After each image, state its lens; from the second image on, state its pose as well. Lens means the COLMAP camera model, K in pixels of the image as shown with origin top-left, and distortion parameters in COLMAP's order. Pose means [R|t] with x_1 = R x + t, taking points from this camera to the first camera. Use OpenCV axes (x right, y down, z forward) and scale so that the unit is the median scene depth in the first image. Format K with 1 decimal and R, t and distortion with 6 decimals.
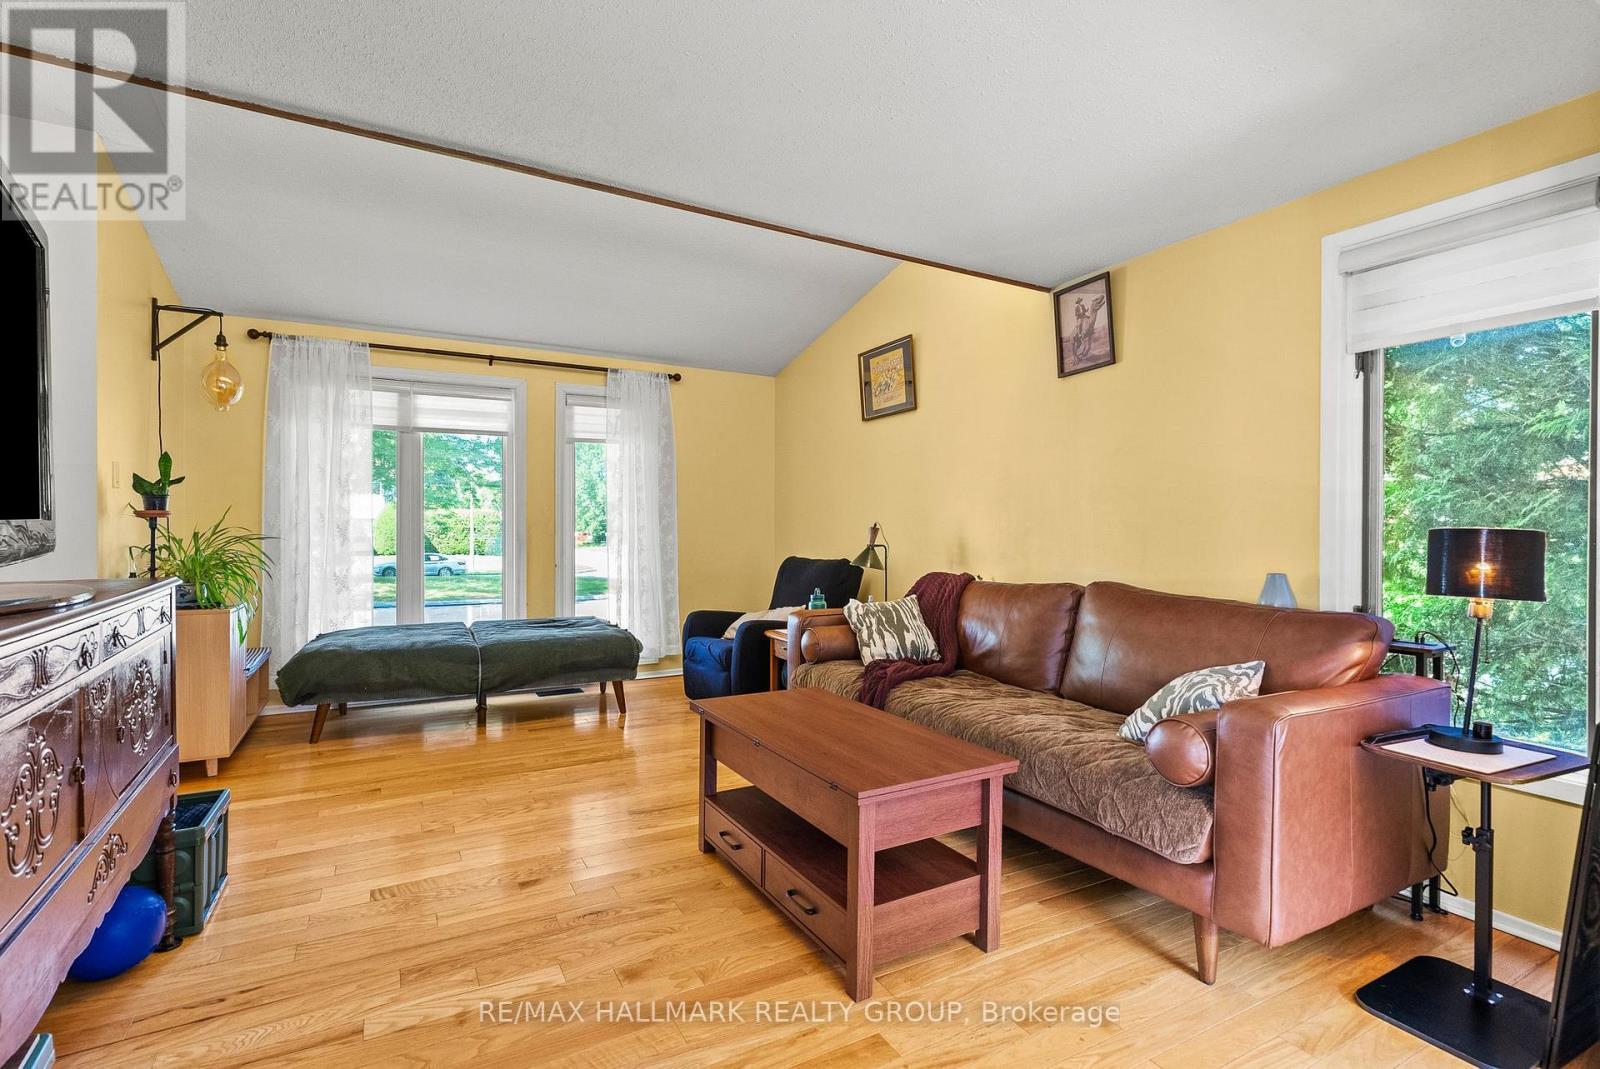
lens RADIAL K [[762.9, 0, 800.0], [0, 762.9, 534.5], [0, 0, 1]] dist [-0.052377, 0.000025]
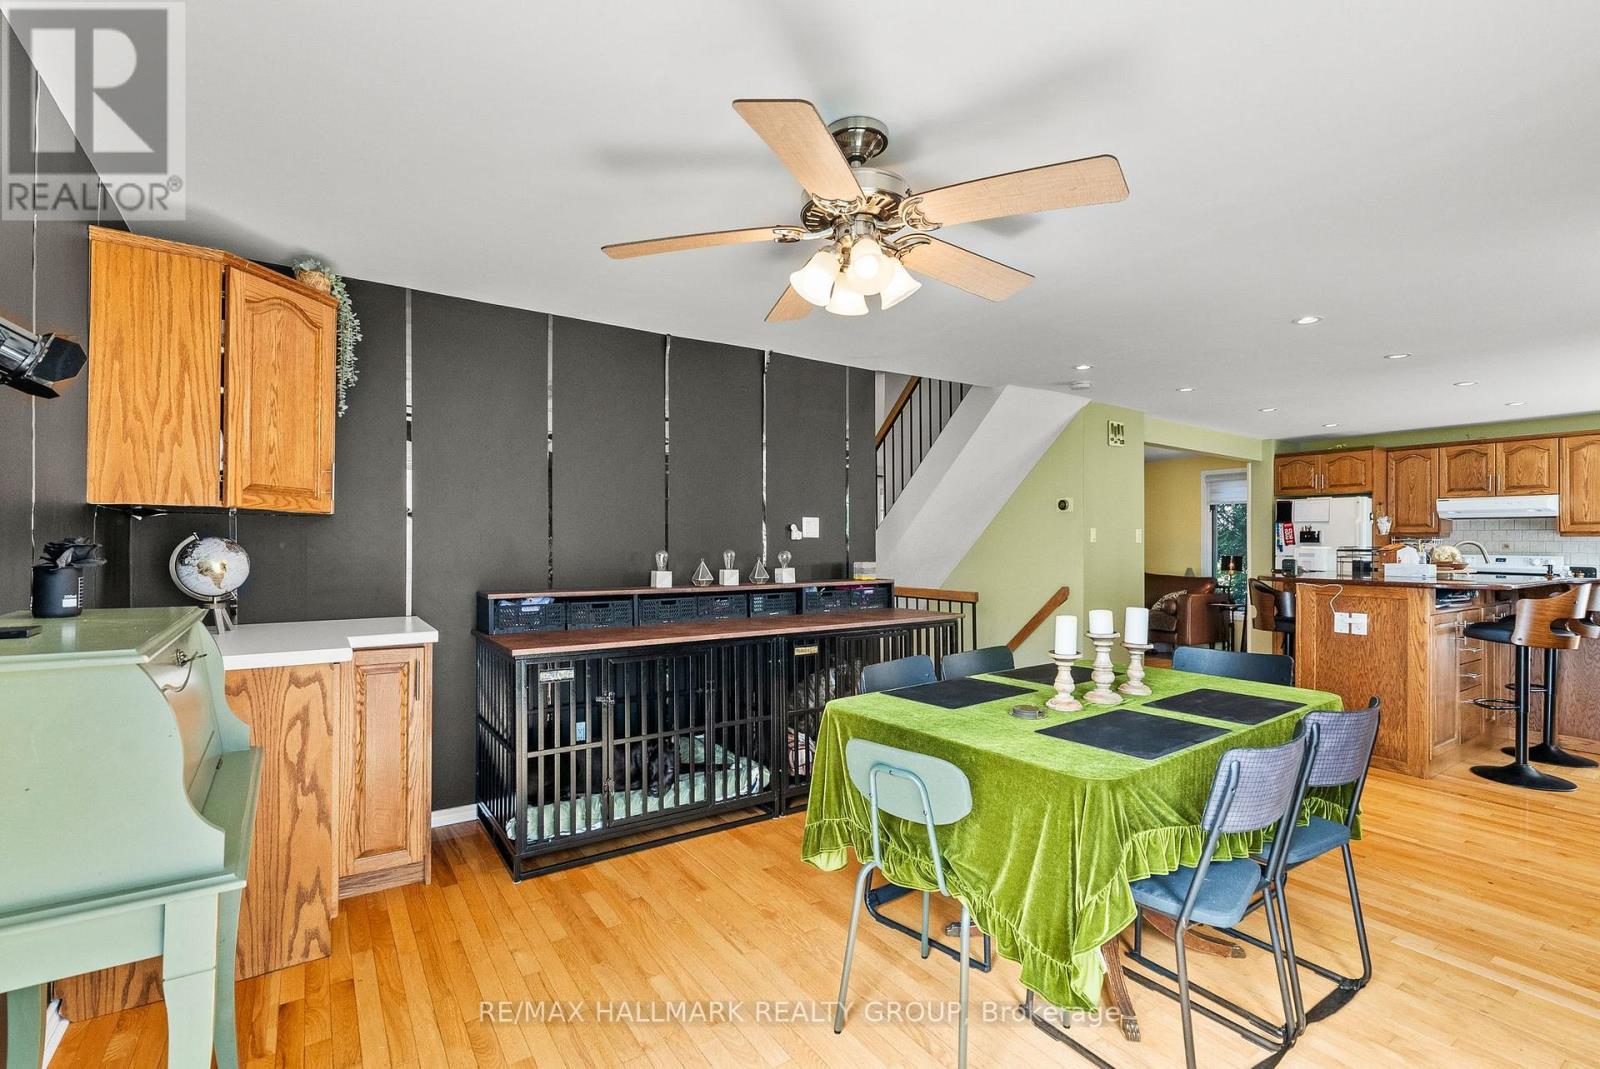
lens RADIAL K [[772.9, 0, 857.6], [0, 772.9, 538.3], [0, 0, 1]] dist [0.000864, 0.000183]
pose [[0.985350, 0.001301, 0.170541, -1.395634], [0.001272, 0.999887, -0.014977, -0.032688], [-0.170541, 0.014975, 0.985237, -2.133593]]
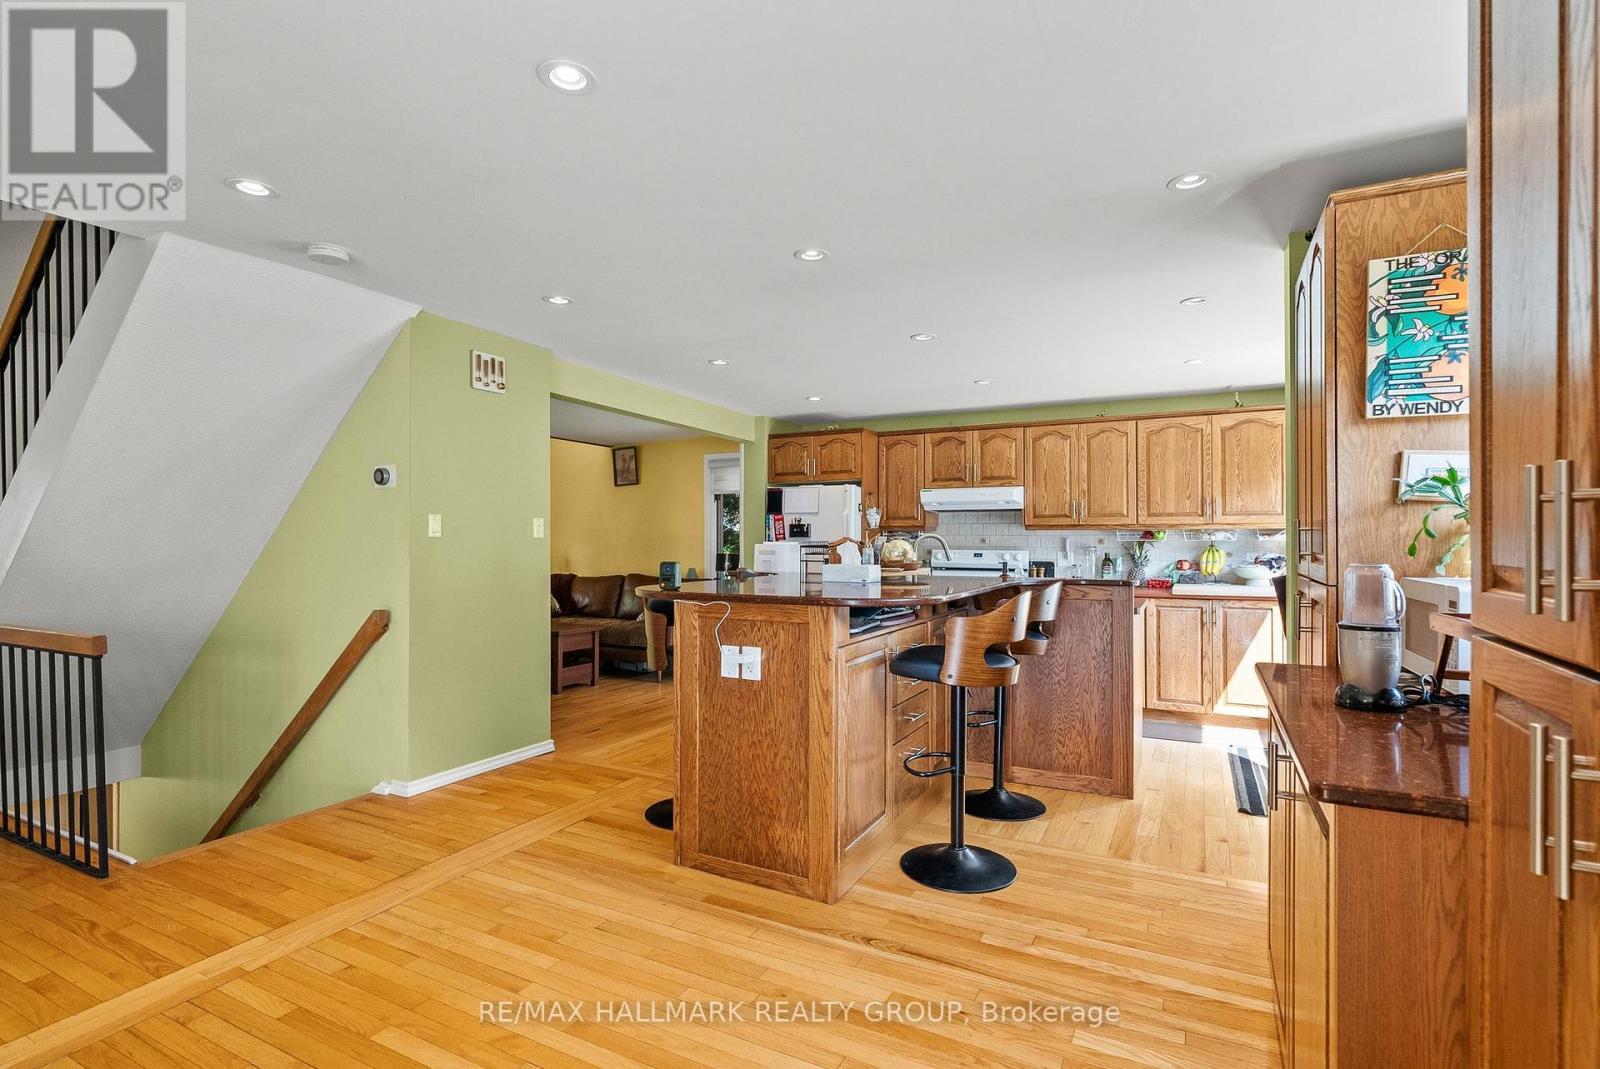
lens RADIAL K [[729.0, 0, 822.3], [0, 729.0, 537.1], [0, 0, 1]] dist [-0.001272, -0.000029]
pose [[0.821183, -0.001621, 0.570663, -0.533222], [0.008986, 0.999909, -0.010090, -0.034126], [-0.570595, 0.013413, 0.821122, -1.550870]]
